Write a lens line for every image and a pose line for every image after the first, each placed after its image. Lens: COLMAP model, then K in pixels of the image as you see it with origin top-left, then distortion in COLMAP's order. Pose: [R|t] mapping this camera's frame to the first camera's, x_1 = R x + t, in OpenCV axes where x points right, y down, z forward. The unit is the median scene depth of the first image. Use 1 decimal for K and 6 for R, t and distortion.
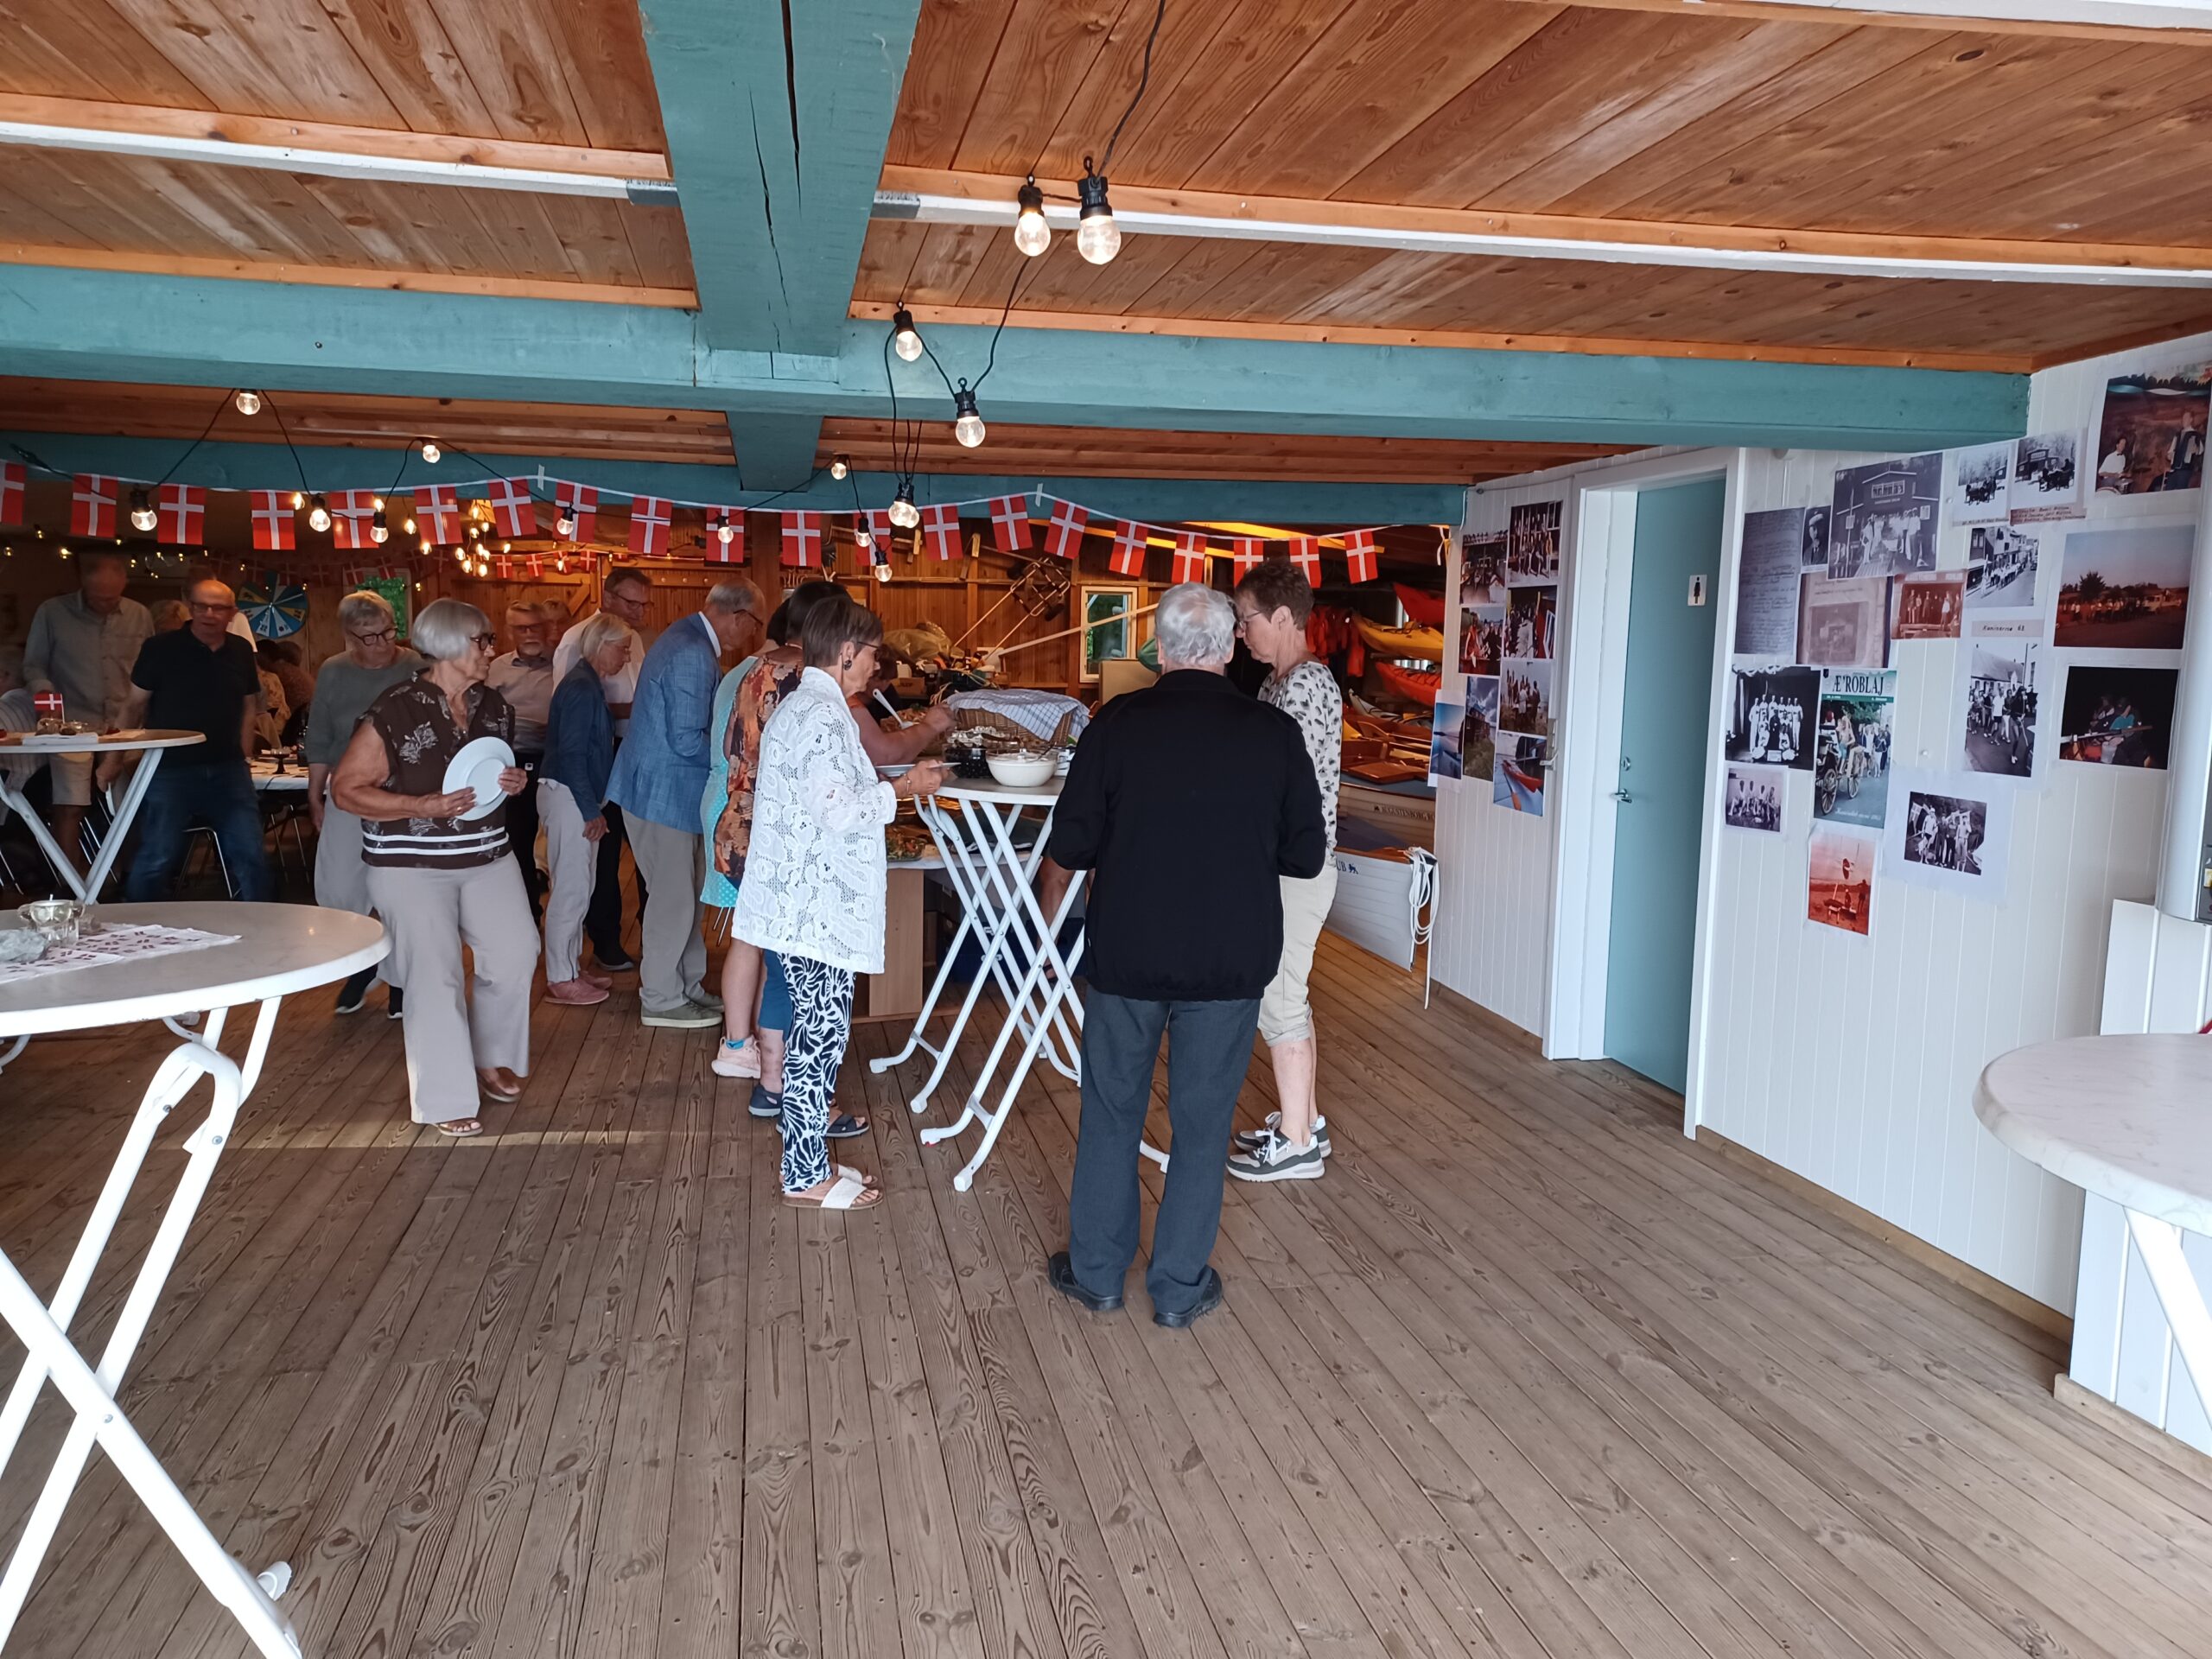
lens RADIAL K [[1616.0, 0, 1106.0], [0, 1616.0, 829.5], [0, 0, 1]] dist [0.108179, -0.107486]
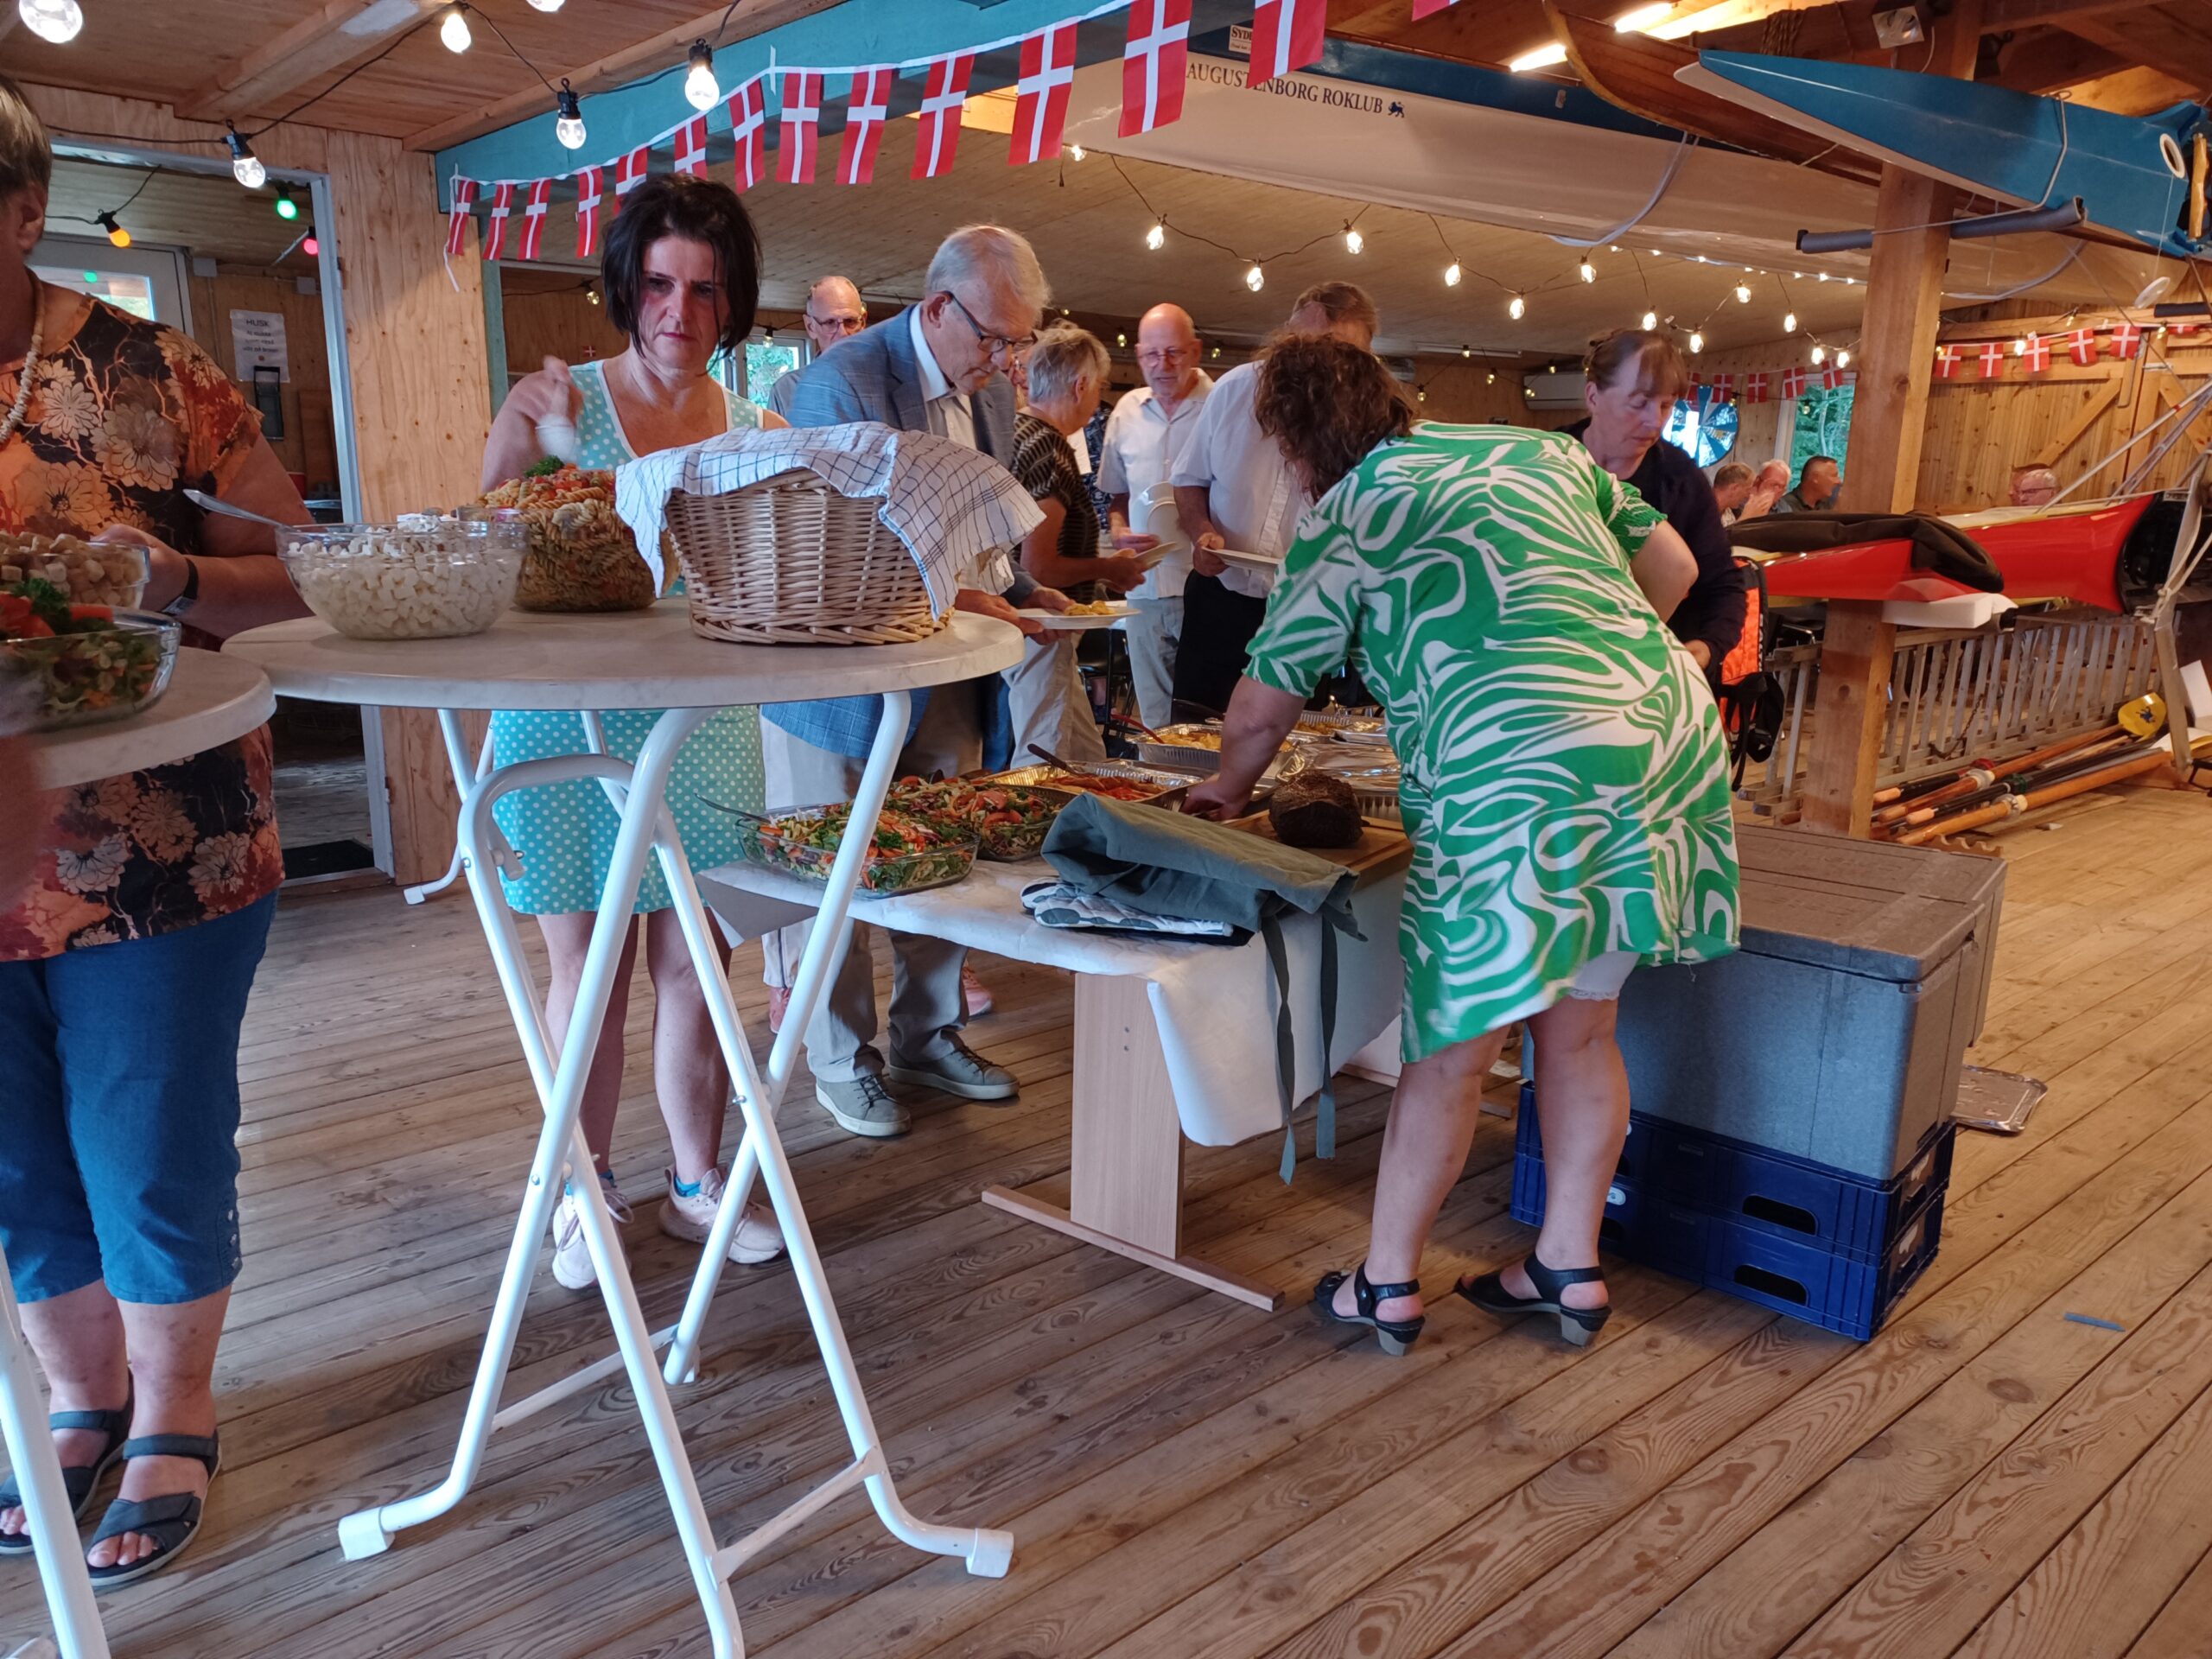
lens RADIAL K [[1633.3, 0, 1106.0], [0, 1633.3, 829.5], [0, 0, 1]] dist [0.106669, 0.001178]
pose [[0.518073, 0.190468, -0.833860, 0.086756], [-0.123225, 0.981341, 0.147596, -0.022232], [0.846413, 0.026286, 0.531877, 0.295466]]
